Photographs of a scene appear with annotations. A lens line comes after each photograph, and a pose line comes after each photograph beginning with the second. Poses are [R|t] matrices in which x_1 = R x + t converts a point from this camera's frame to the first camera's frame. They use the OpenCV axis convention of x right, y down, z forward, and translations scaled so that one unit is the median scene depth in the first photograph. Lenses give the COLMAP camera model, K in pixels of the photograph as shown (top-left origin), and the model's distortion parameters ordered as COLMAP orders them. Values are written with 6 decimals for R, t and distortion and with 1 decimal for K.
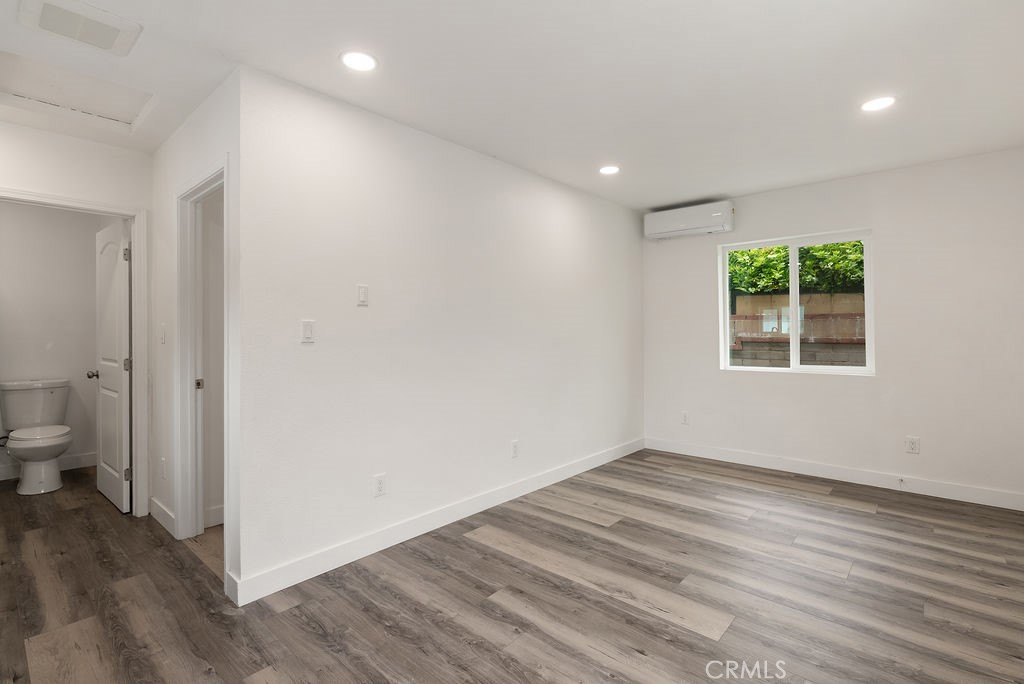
lens RADIAL K [[474.8, 0, 510.0], [0, 474.8, 334.9], [0, 0, 1]] dist [-0.004426, 0.003124]
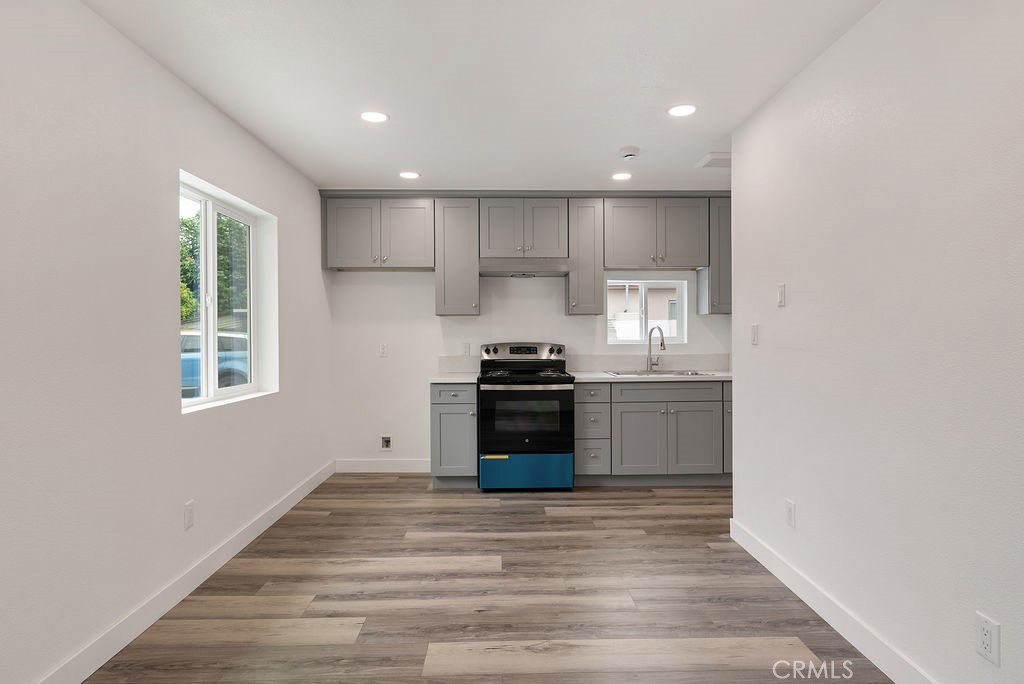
lens RADIAL K [[578.8, 0, 518.2], [0, 578.8, 339.4], [0, 0, 1]] dist [0.006696, 0.000055]
pose [[-0.719936, 0.012636, -0.693926, 0.683497], [0.002445, 0.999874, 0.015670, -0.012960], [0.694037, 0.009584, -0.719876, 1.196418]]
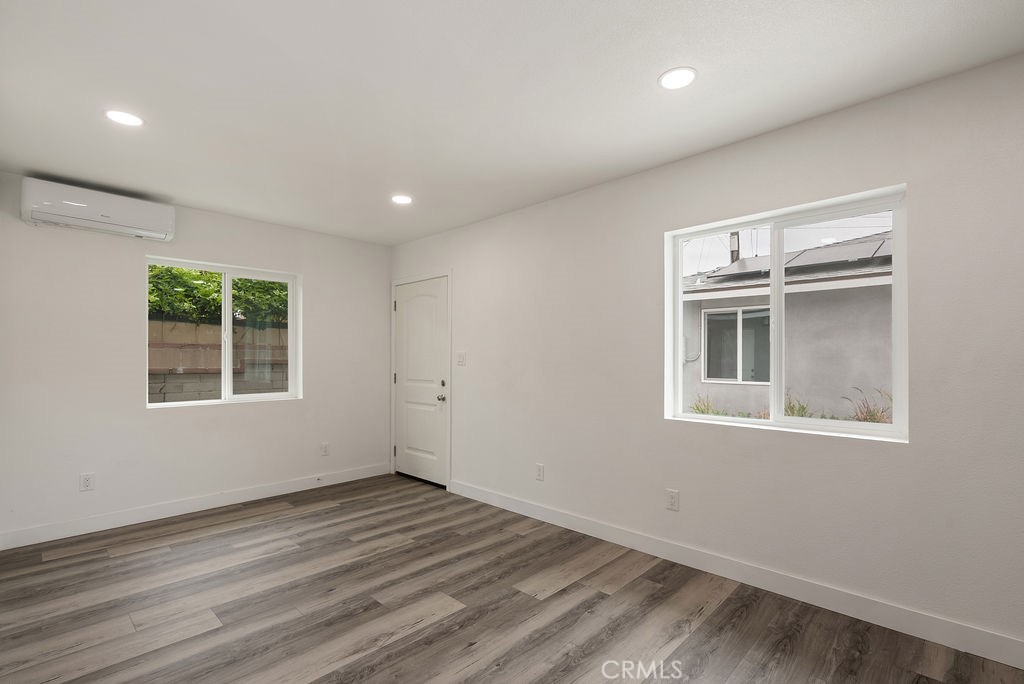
lens RADIAL K [[474.8, 0, 518.4], [0, 474.8, 359.8], [0, 0, 1]] dist [-0.004426, 0.003124]
pose [[0.029613, 0.005388, 0.999547, -0.491809], [0.005770, 0.999968, -0.005561, -0.002669], [-0.999545, 0.005932, 0.029581, 0.487043]]
